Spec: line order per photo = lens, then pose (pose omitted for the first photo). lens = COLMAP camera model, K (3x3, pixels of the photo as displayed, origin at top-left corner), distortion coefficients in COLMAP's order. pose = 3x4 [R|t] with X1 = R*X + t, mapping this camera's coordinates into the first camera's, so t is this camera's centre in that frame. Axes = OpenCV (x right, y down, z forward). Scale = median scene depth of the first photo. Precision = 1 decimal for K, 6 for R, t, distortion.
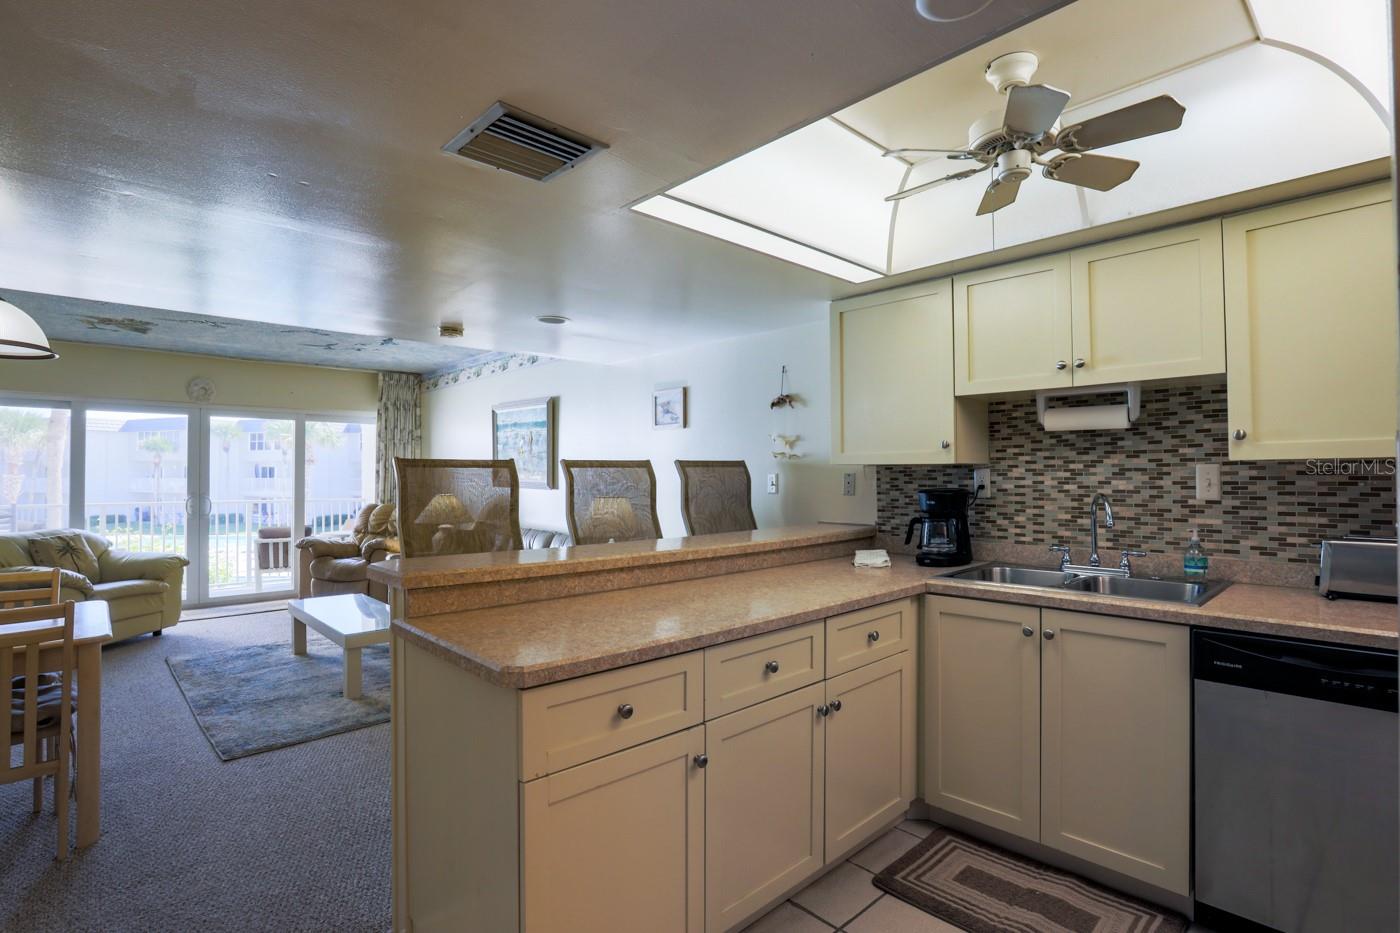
lens RADIAL K [[689.7, 0, 700.0], [0, 689.7, 466.5], [0, 0, 1]] dist [-0.046350, 0.010150]
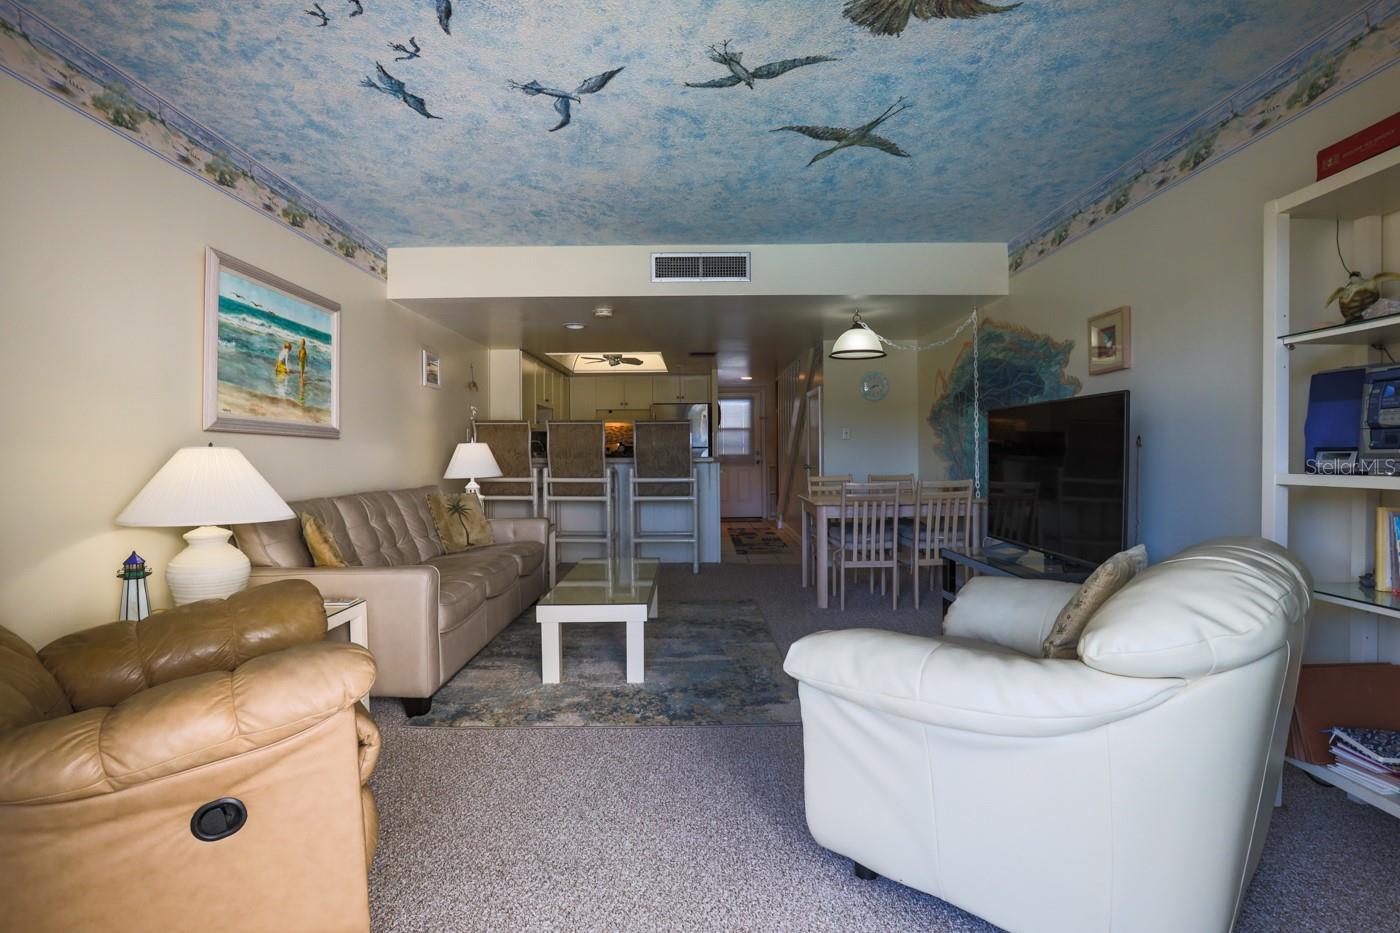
lens RADIAL K [[689.7, 0, 700.0], [0, 689.7, 466.5], [0, 0, 1]] dist [-0.046350, 0.010150]
pose [[-0.726082, -0.007901, 0.687563, -1.294588], [-0.002923, 0.999960, 0.008404, 0.076139], [-0.687602, 0.004092, -0.726076, 1.695867]]
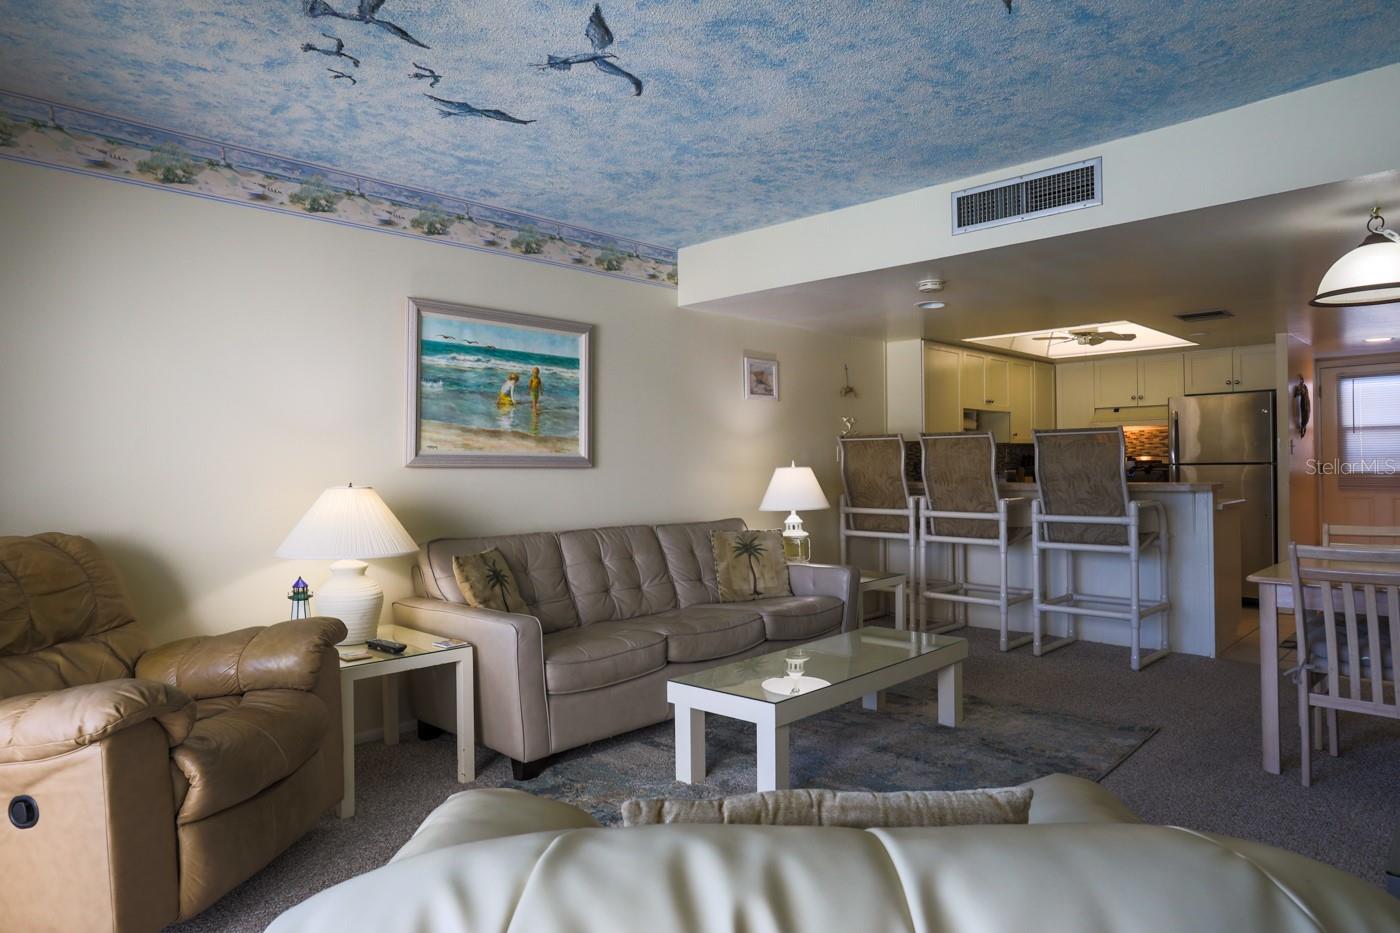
lens RADIAL K [[875.2, 0, 674.9], [0, 875.2, 469.2], [0, 0, 1]] dist [-0.094231, 0.090204]
pose [[-0.029696, -0.000873, 0.999559, -1.415544], [-0.002602, 0.999996, 0.000796, 0.047472], [-0.999556, -0.002577, -0.029698, 1.282514]]
